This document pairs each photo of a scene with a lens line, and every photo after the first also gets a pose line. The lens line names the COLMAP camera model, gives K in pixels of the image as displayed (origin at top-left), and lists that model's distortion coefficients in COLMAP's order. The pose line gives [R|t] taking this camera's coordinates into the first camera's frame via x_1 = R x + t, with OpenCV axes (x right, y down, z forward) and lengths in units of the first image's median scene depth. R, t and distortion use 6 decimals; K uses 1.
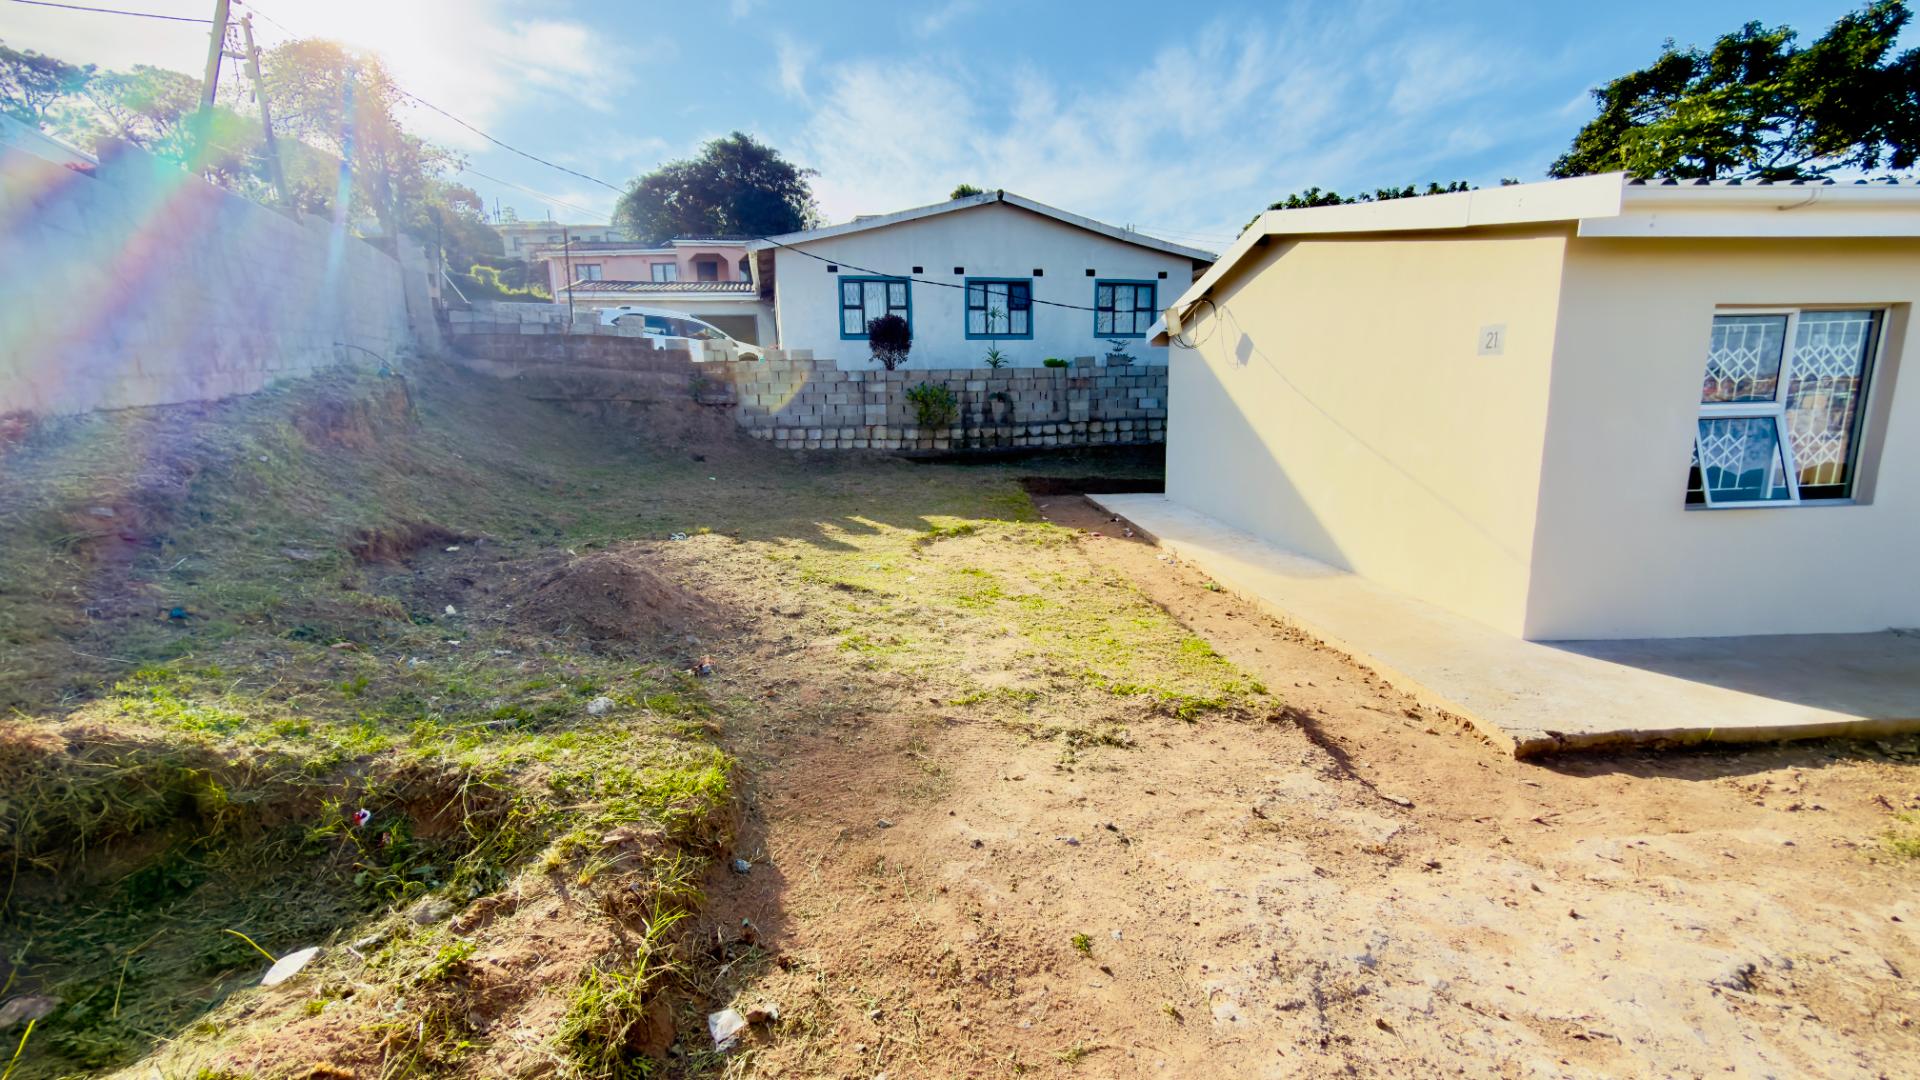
lens RADIAL K [[766.0, 0, 963.4], [0, 766.0, 537.1], [0, 0, 1]] dist [0.002198, -0.000168]
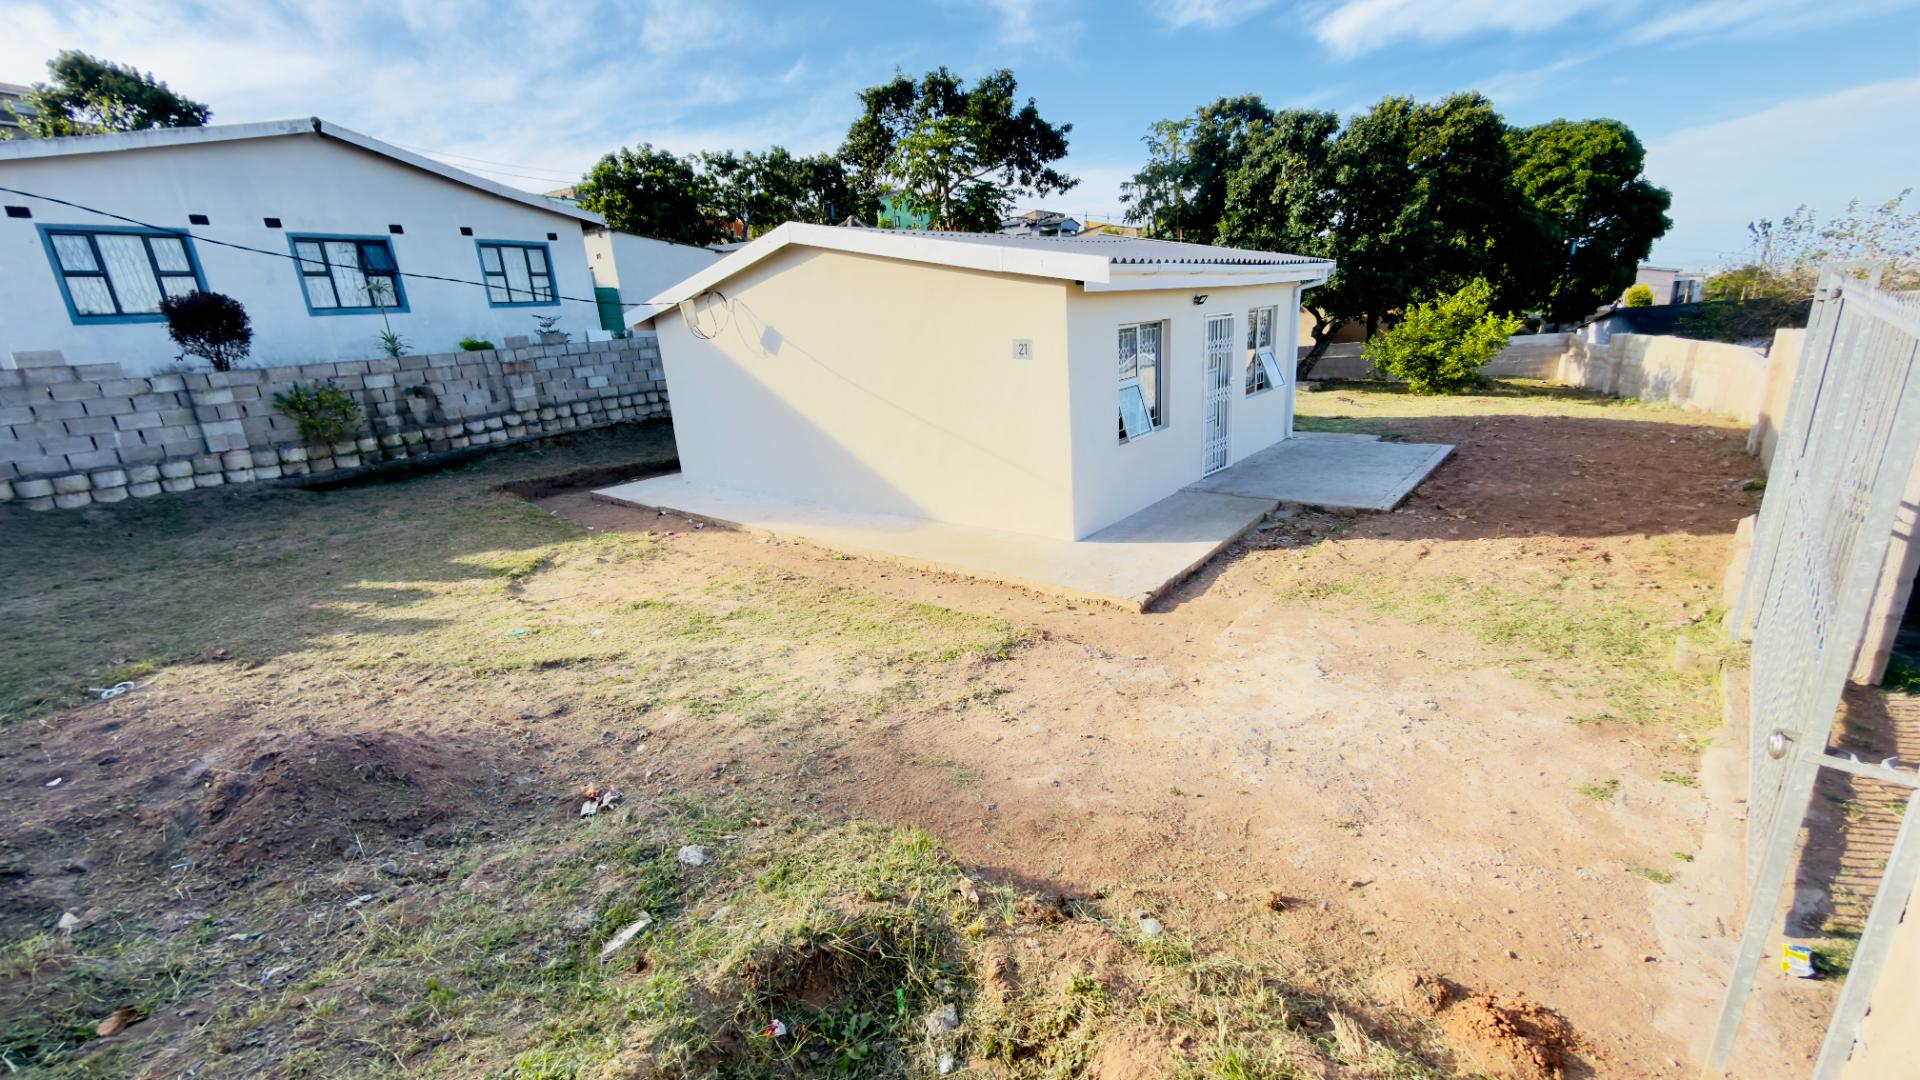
lens RADIAL K [[766.0, 0, 958.0], [0, 766.0, 540.2], [0, 0, 1]] dist [0.002198, -0.000168]
pose [[0.676264, -0.239395, 0.696676, -0.175016], [0.183883, 0.970644, 0.155042, -0.051873], [-0.713340, 0.023258, 0.700432, 0.021190]]
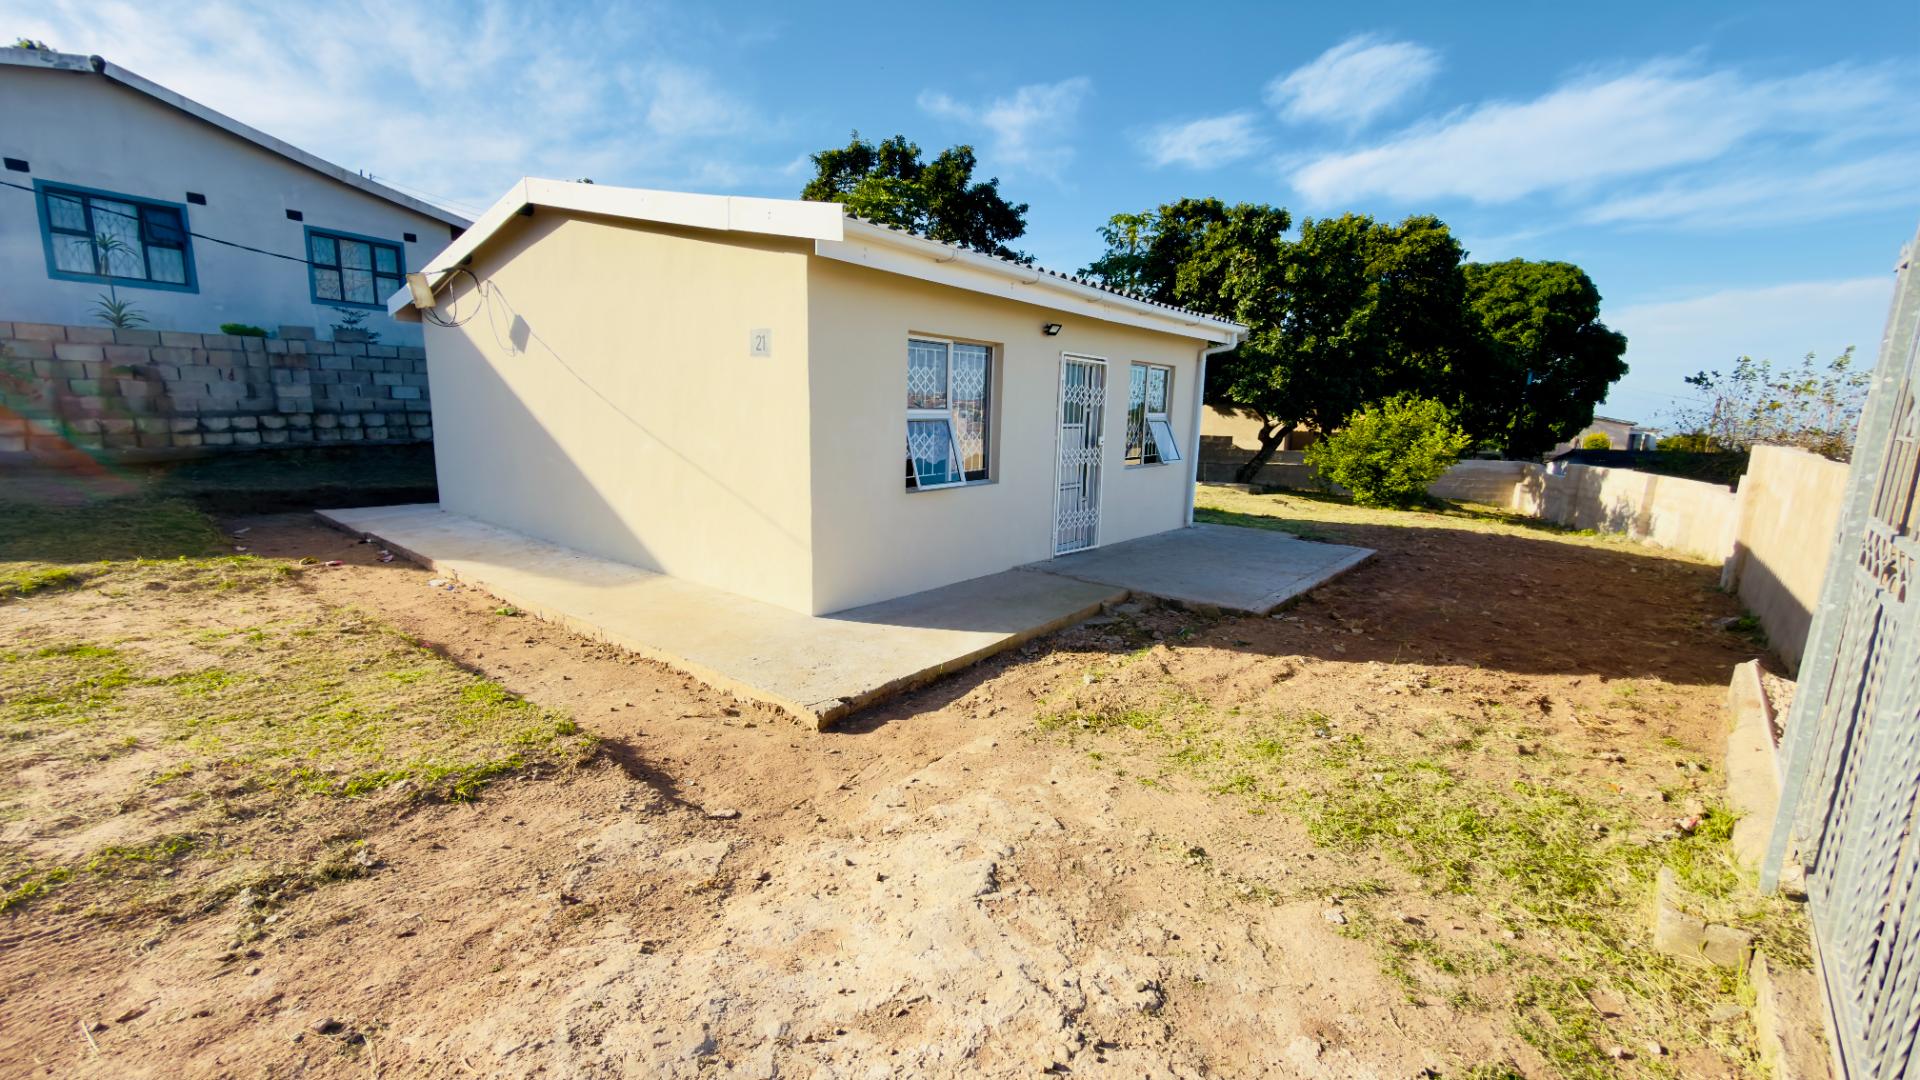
lens RADIAL K [[766.0, 0, 959.2], [0, 766.0, 542.0], [0, 0, 1]] dist [0.002198, -0.000168]
pose [[0.668916, -0.096517, 0.737045, 0.020567], [0.092045, 0.994658, 0.046714, -0.001865], [-0.737617, 0.036594, 0.674227, 0.029273]]
